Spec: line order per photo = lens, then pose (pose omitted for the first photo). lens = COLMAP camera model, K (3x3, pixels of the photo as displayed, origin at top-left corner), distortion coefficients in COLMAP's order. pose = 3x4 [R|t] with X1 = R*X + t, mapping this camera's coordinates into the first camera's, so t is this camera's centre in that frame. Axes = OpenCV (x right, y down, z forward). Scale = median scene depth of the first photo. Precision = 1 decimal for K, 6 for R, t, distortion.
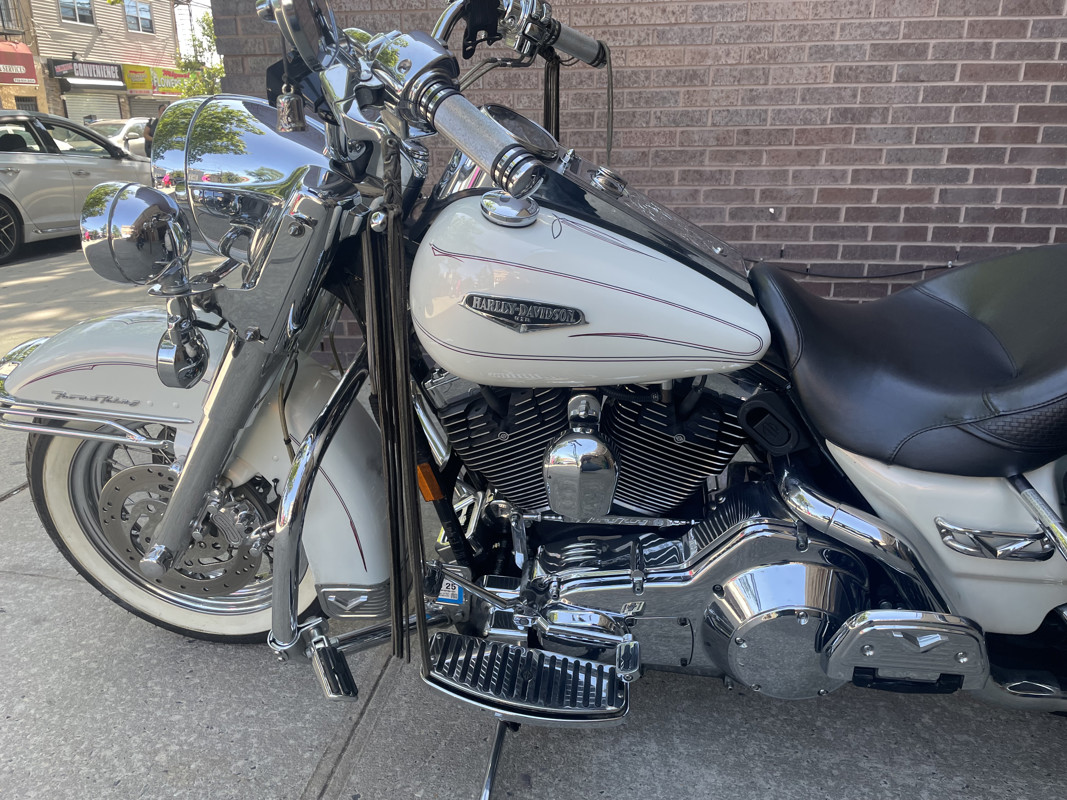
lens RADIAL K [[791.7, 0, 533.5], [0, 791.7, 400.0], [0, 0, 1]] dist [0.091095, -0.114335]
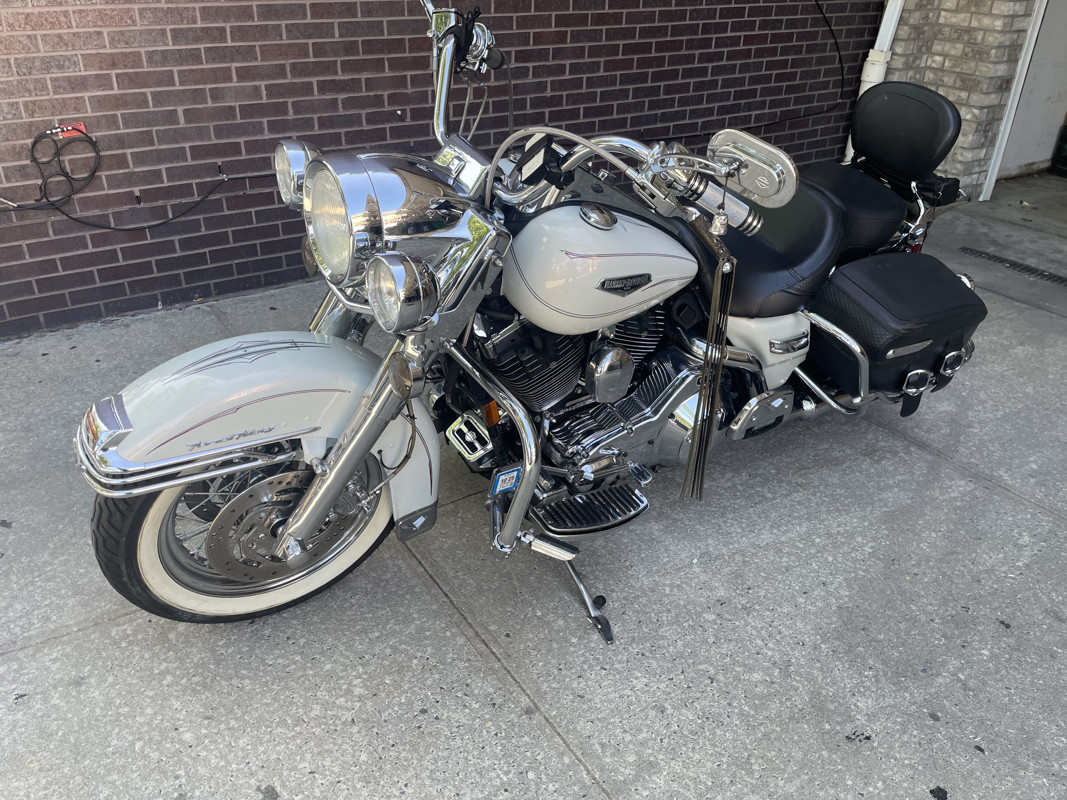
lens RADIAL K [[791.7, 0, 533.5], [0, 791.7, 400.0], [0, 0, 1]] dist [0.091095, -0.114335]
pose [[0.752044, -0.311029, 0.581111, -0.819080], [0.195093, 0.947193, 0.254488, -0.237200], [-0.629578, -0.078015, 0.773011, -0.086836]]
